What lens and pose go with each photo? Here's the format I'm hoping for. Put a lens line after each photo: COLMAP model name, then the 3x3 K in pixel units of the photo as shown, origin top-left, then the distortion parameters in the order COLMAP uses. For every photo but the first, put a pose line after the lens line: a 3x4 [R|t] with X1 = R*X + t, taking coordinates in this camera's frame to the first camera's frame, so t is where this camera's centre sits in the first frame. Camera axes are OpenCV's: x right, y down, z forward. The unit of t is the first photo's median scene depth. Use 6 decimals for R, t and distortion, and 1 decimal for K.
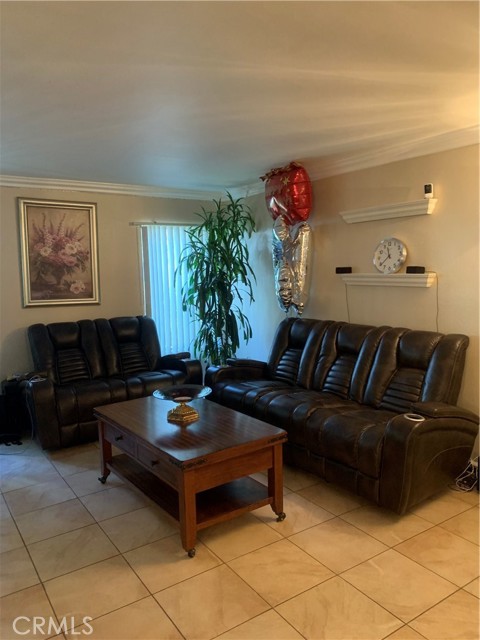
lens RADIAL K [[485.3, 0, 242.7], [0, 485.3, 317.4], [0, 0, 1]] dist [0.027648, -0.005503]
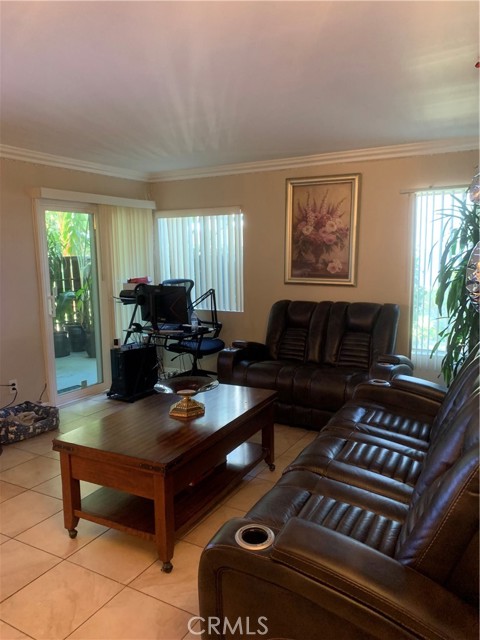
lens RADIAL K [[485.3, 0, 242.5], [0, 485.3, 323.5], [0, 0, 1]] dist [0.027648, -0.005503]
pose [[0.460278, 0.148705, -0.875232, 0.435358], [-0.088484, 0.988647, 0.121442, -0.052828], [0.883354, 0.021547, 0.468210, 0.406190]]
